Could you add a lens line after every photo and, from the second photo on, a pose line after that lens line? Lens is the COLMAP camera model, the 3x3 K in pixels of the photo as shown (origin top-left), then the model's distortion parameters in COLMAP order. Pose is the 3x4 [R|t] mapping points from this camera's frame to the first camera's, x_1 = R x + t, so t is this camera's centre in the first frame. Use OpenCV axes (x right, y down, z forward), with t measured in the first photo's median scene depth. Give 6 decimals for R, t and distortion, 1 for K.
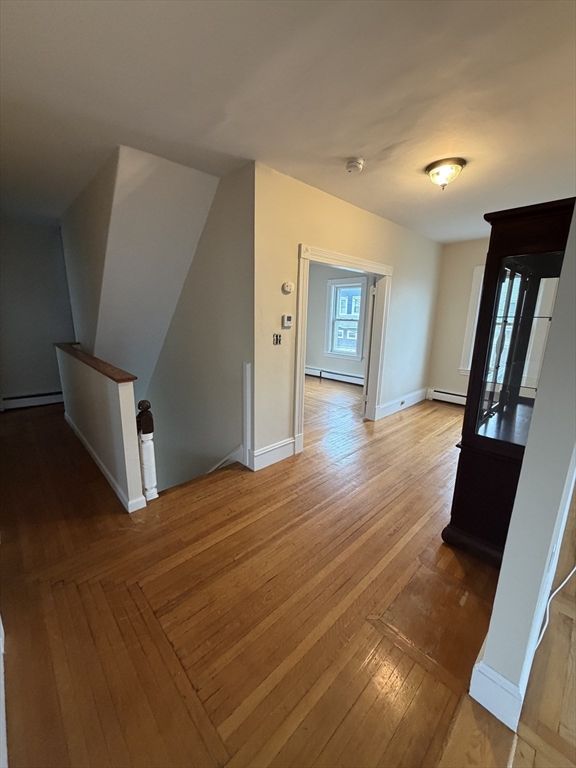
lens RADIAL K [[302.4, 0, 286.6], [0, 302.4, 379.5], [0, 0, 1]] dist [-0.005226, 0.001206]
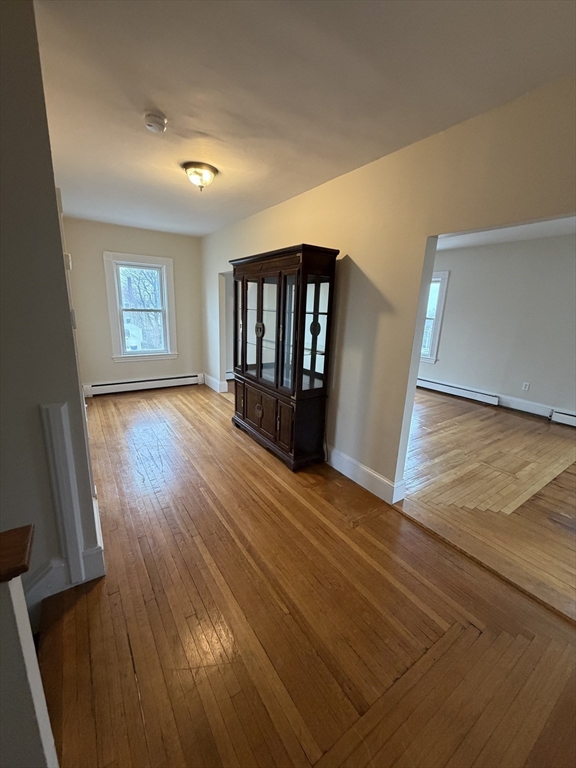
lens RADIAL K [[302.4, 0, 282.9], [0, 302.4, 382.4], [0, 0, 1]] dist [-0.005226, 0.001206]
pose [[0.181826, -0.250289, 0.950944, -0.627468], [0.183948, 0.958651, 0.217145, -0.157957], [-0.965972, 0.135442, 0.220348, 0.572371]]
